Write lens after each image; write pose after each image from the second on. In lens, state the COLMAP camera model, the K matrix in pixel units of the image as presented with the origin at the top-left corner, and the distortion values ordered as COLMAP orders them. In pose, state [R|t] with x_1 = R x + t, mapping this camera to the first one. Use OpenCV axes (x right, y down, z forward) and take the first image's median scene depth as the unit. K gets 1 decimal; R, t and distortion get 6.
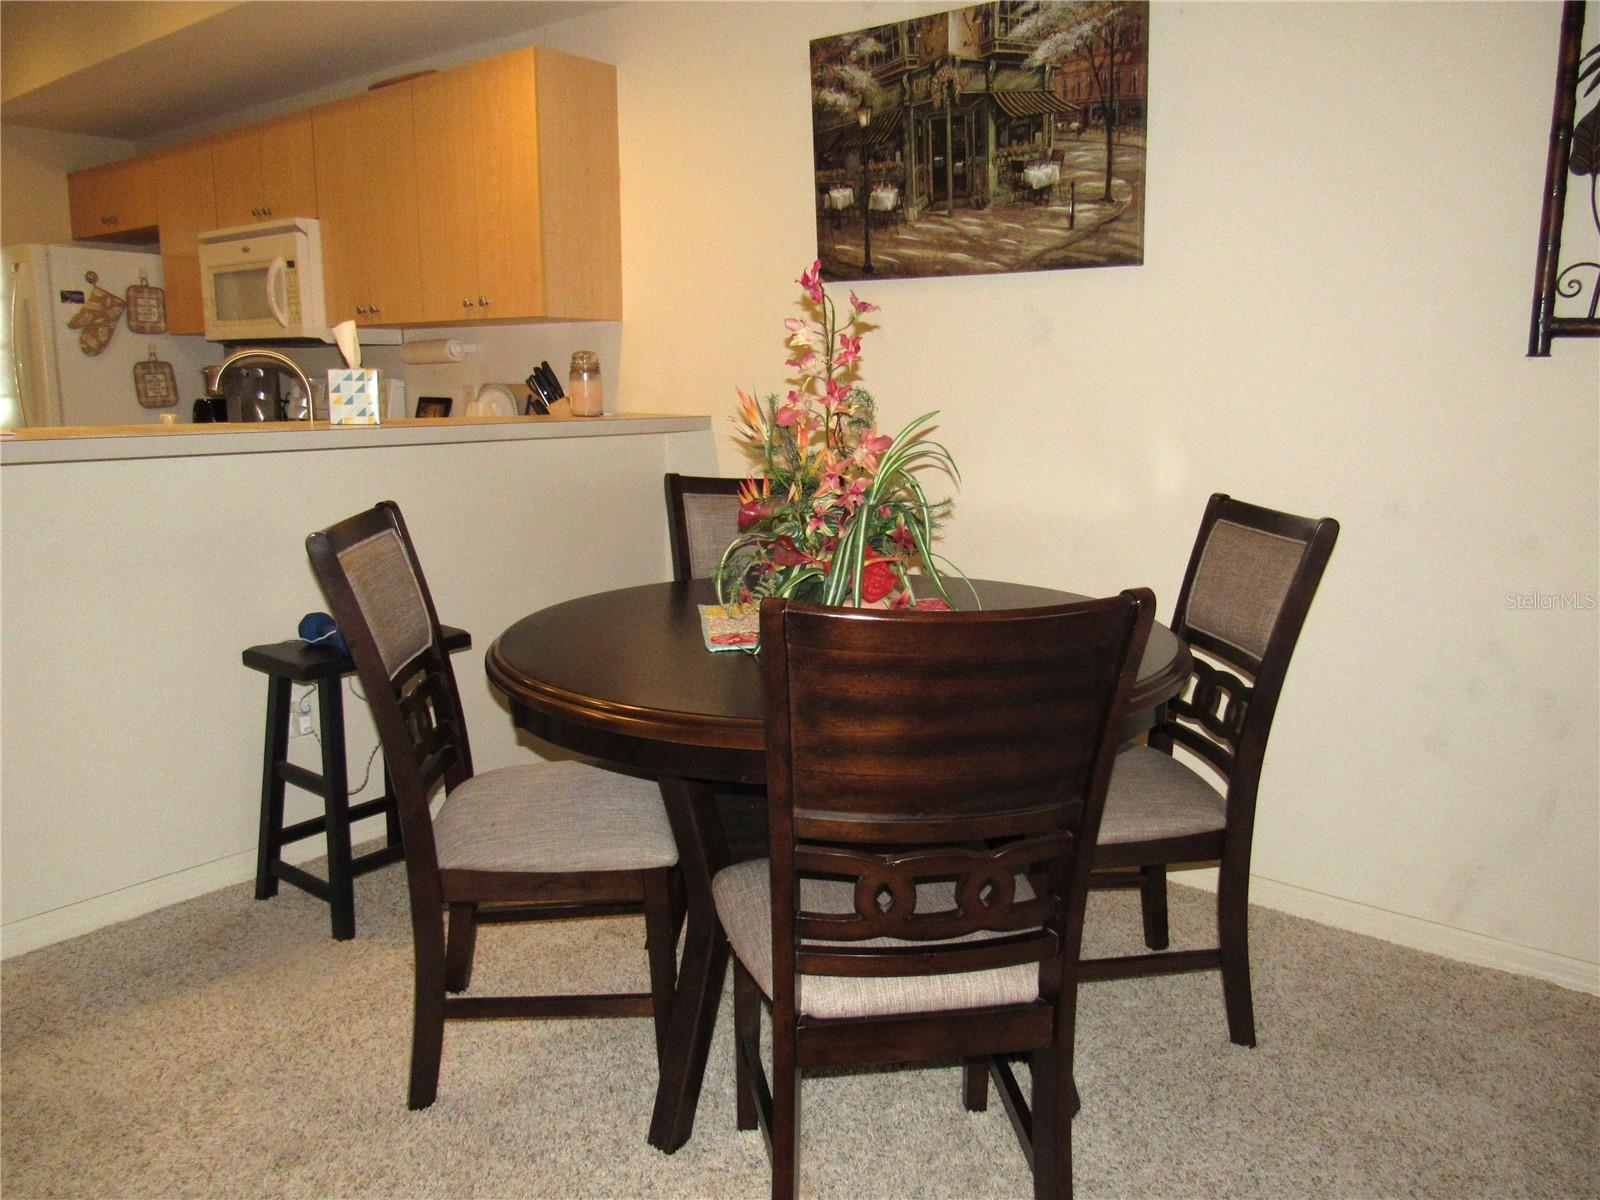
lens RADIAL K [[1186.8, 0, 804.2], [0, 1186.8, 603.5], [0, 0, 1]] dist [-0.030810, 0.011626]
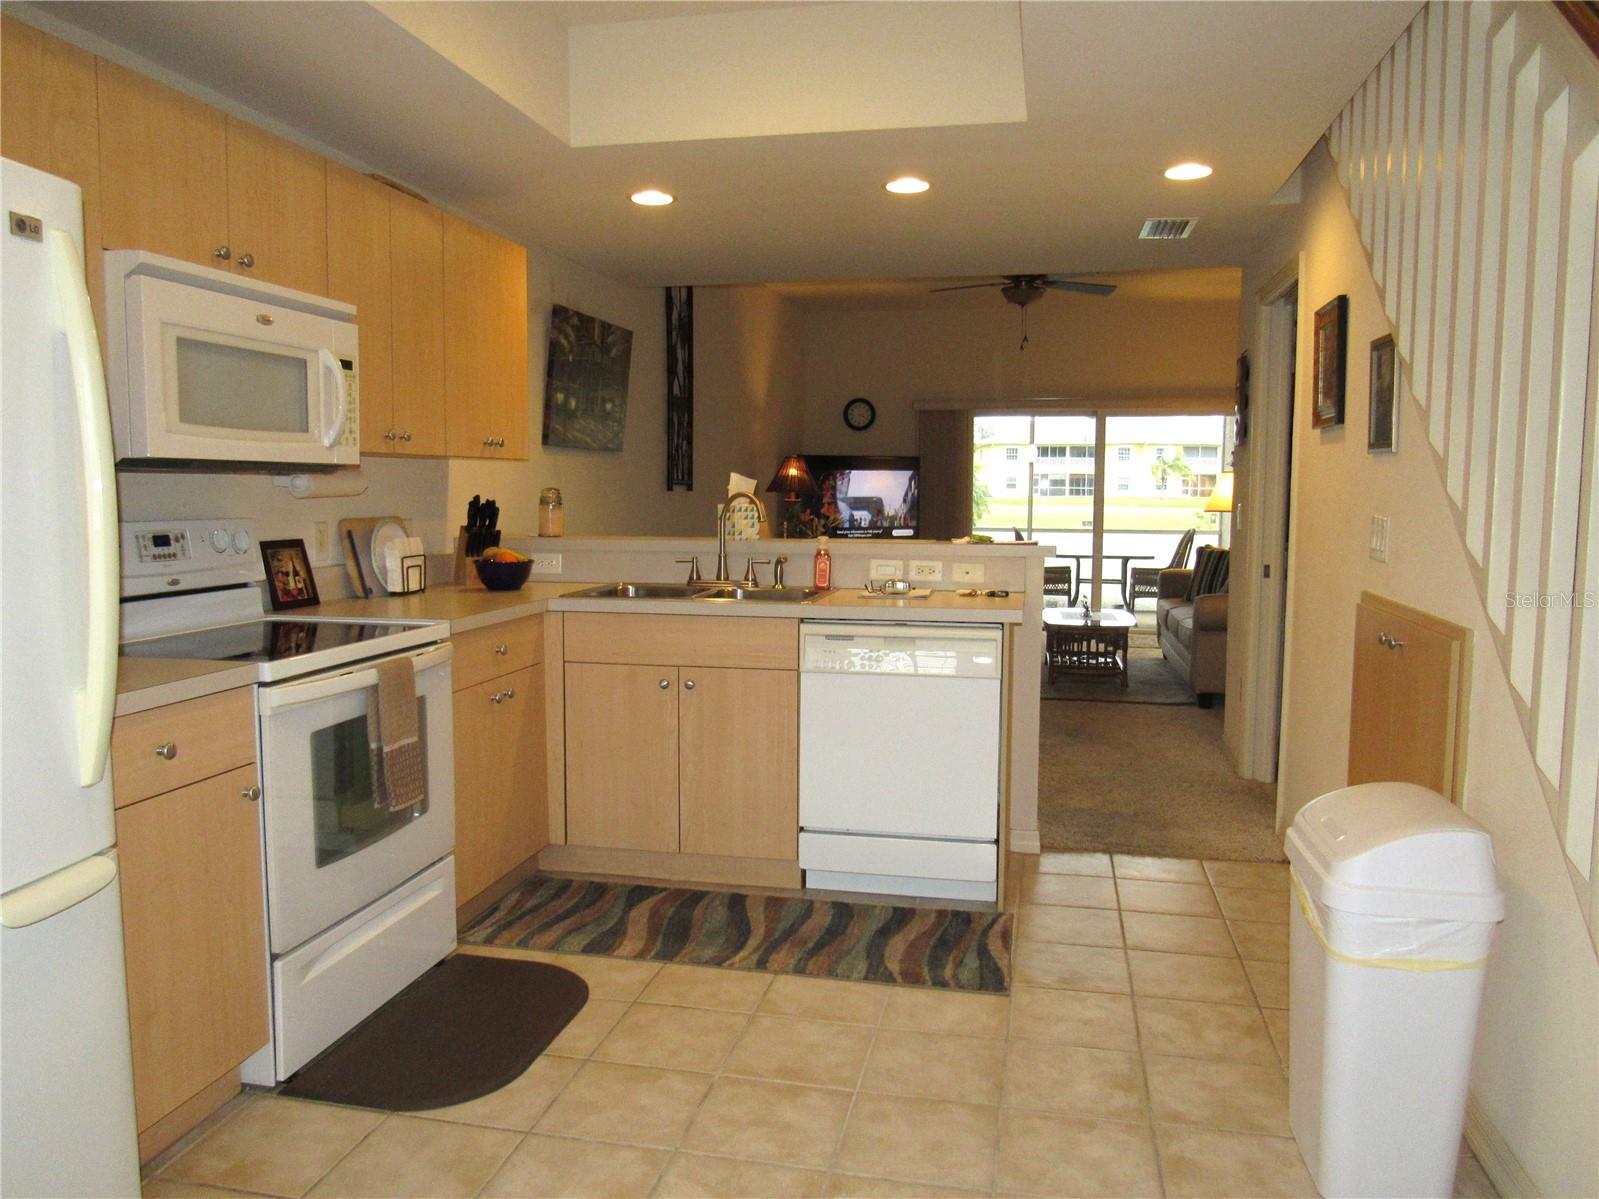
lens RADIAL K [[1176.1, 0, 802.8], [0, 1176.1, 599.8], [0, 0, 1]] dist [-0.027823, 0.001147]
pose [[-0.453883, -0.094886, 0.885995, -1.191588], [0.158504, 0.969859, 0.185067, -0.232514], [-0.876851, 0.224432, -0.425163, 1.072880]]
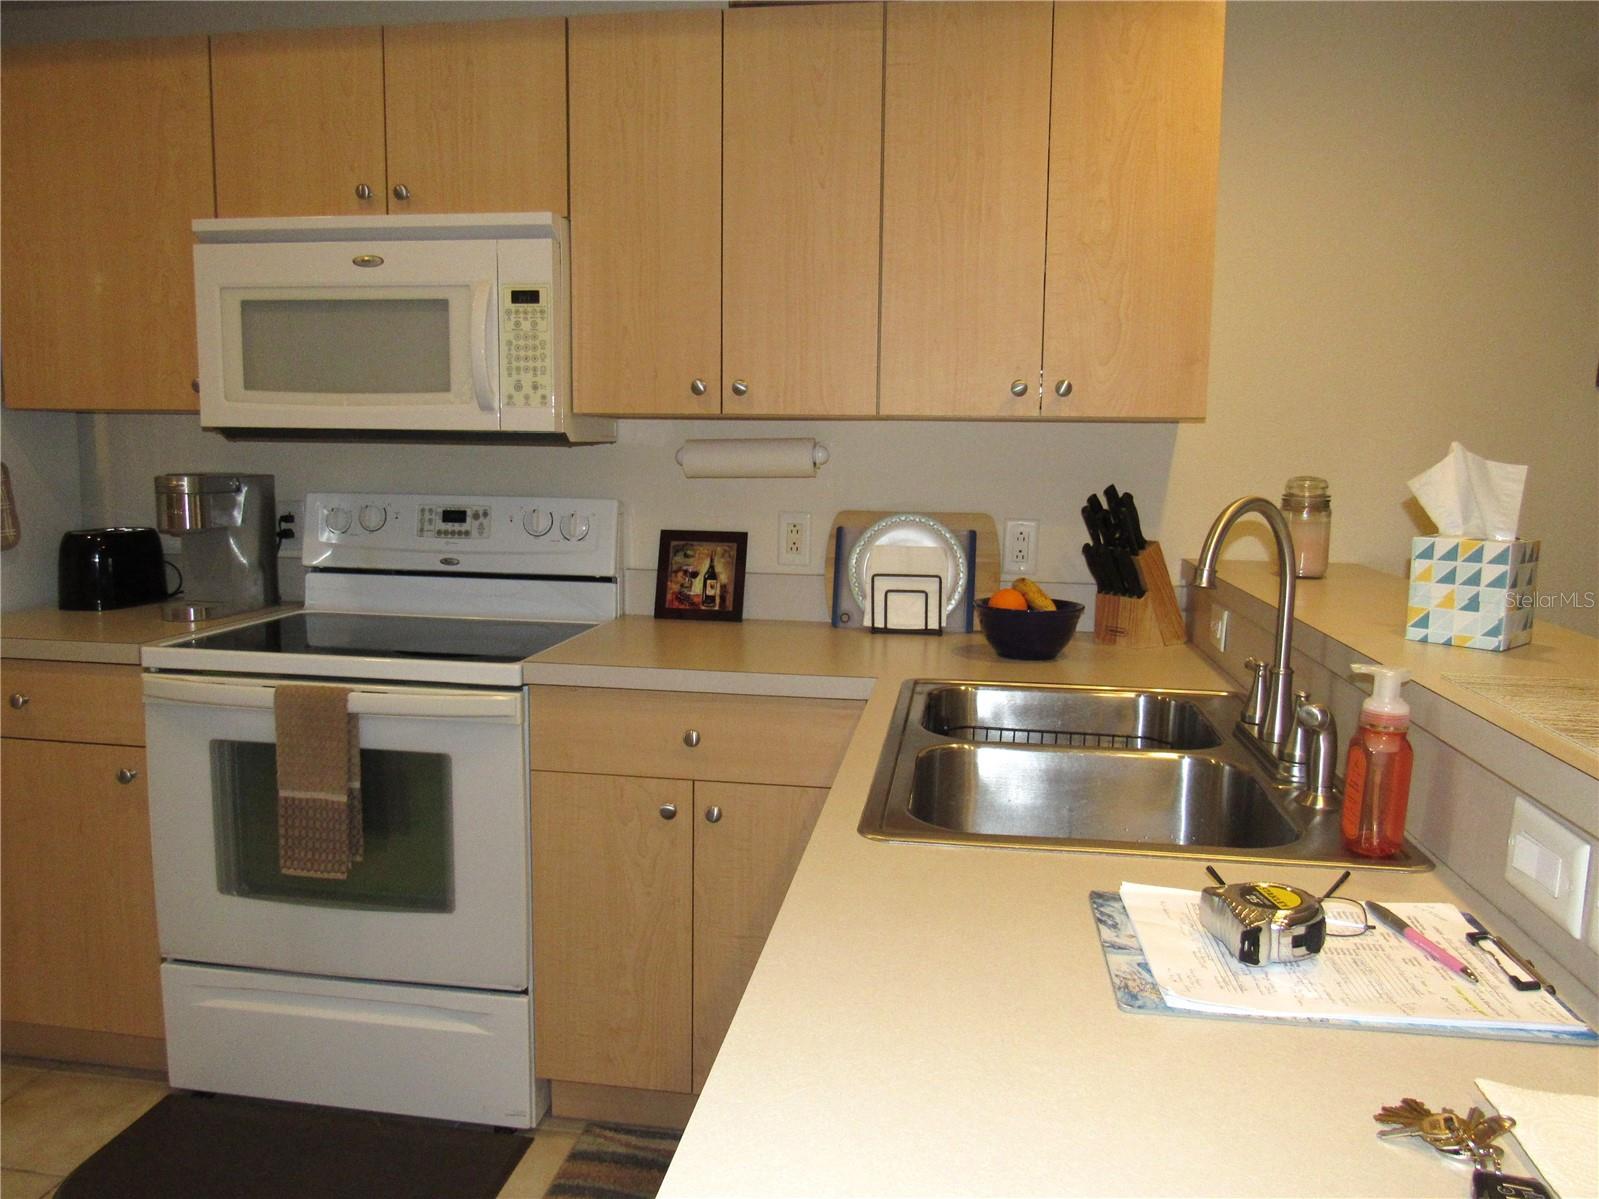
lens RADIAL K [[1186.1, 0, 803.7], [0, 1186.1, 603.0], [0, 0, 1]] dist [-0.030810, 0.011626]
pose [[0.865322, -0.059340, 0.497691, -0.592199], [0.085040, 0.995952, -0.029110, -0.120431], [-0.493949, 0.067513, 0.866866, 0.471334]]
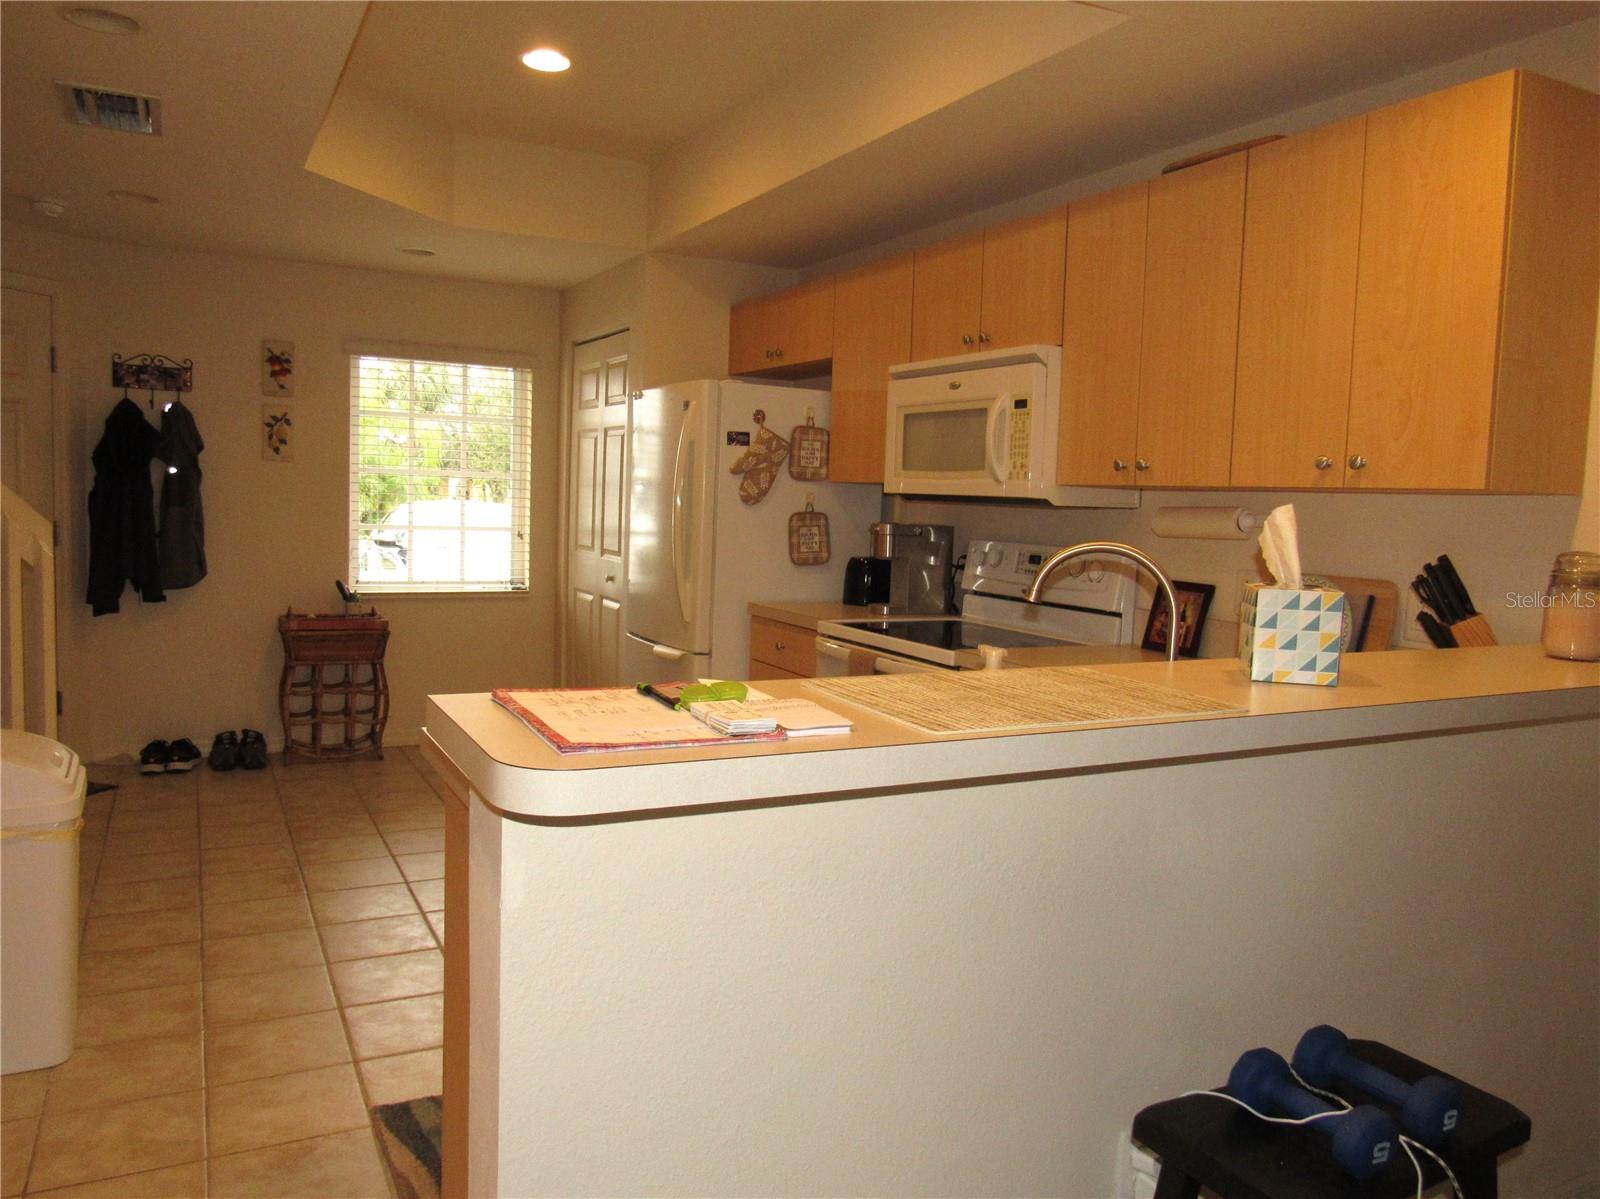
lens RADIAL K [[1186.8, 0, 804.2], [0, 1186.8, 603.0], [0, 0, 1]] dist [-0.030810, 0.011626]
pose [[0.916212, 0.061949, -0.395876, -0.247099], [-0.103891, 0.990917, -0.085378, -0.077210], [0.386992, 0.119353, 0.914326, 0.249392]]
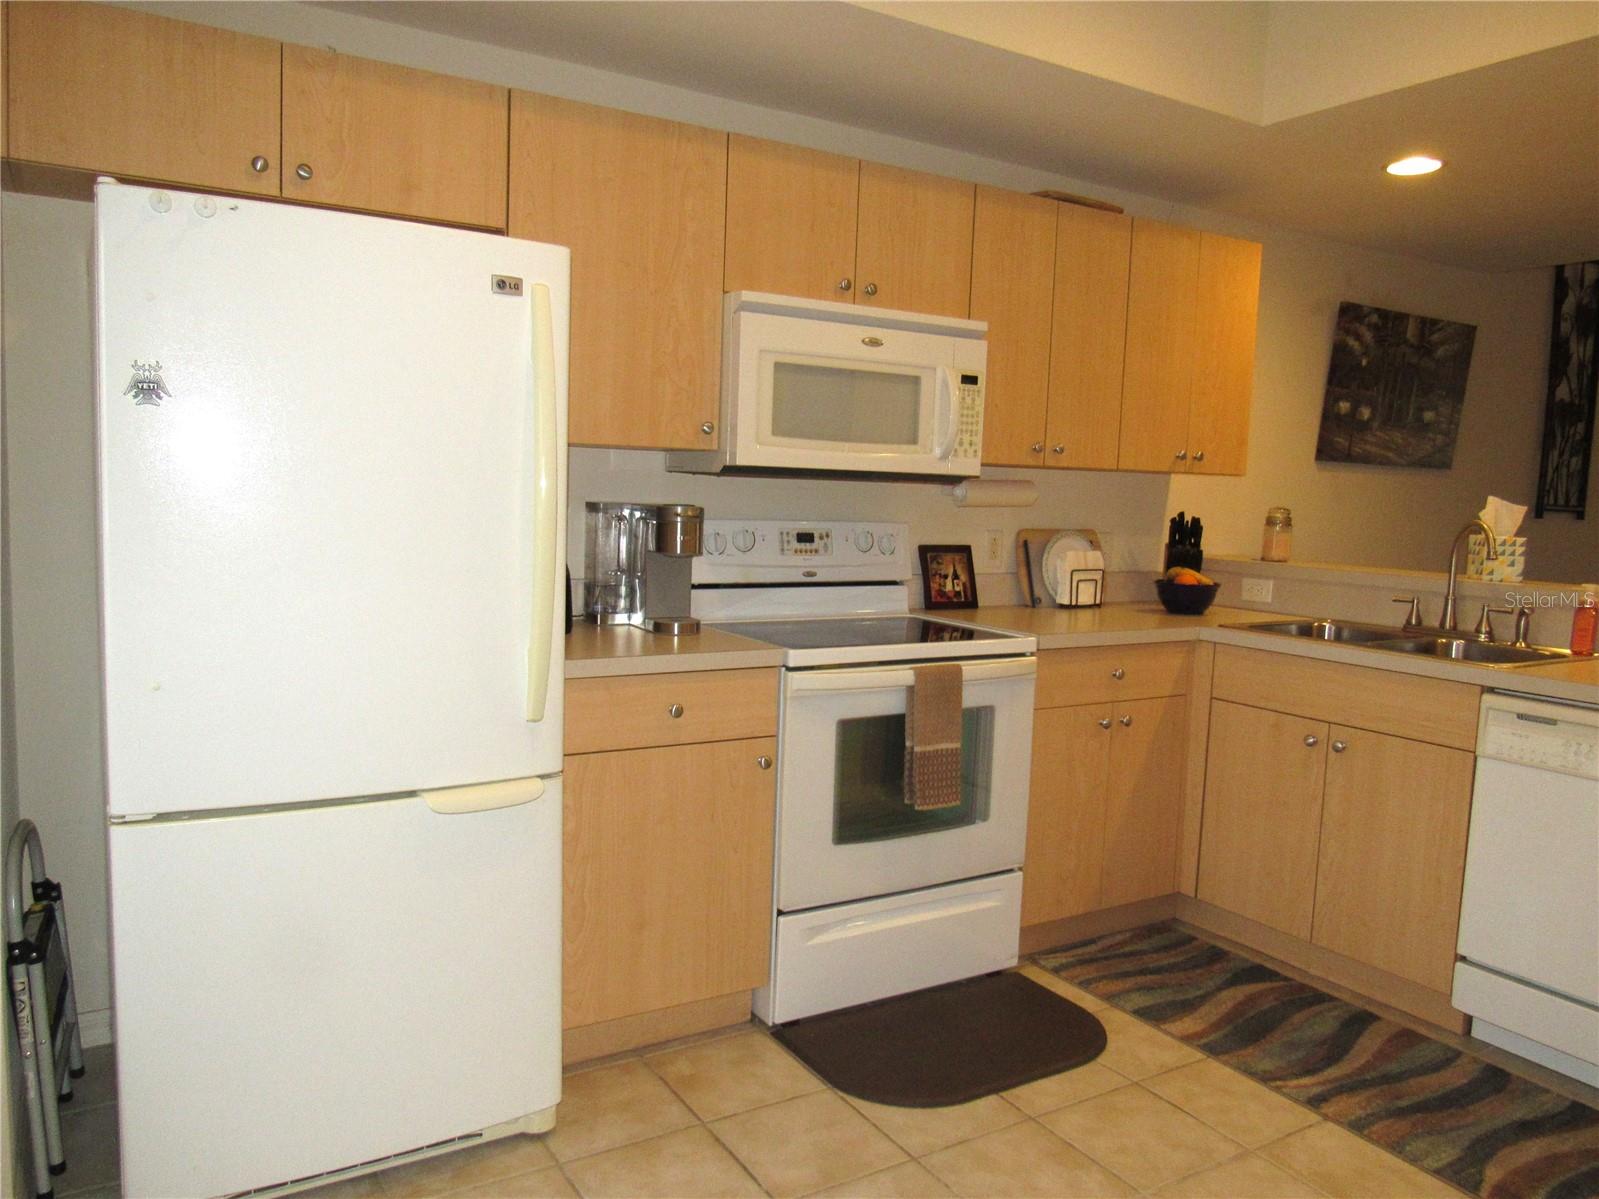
lens RADIAL K [[1176.1, 0, 802.8], [0, 1176.1, 599.8], [0, 0, 1]] dist [-0.027823, 0.001147]
pose [[0.336526, -0.089137, 0.937446, -1.168315], [0.145275, 0.988506, 0.041841, -0.192498], [-0.930401, 0.122107, 0.345608, 0.841879]]
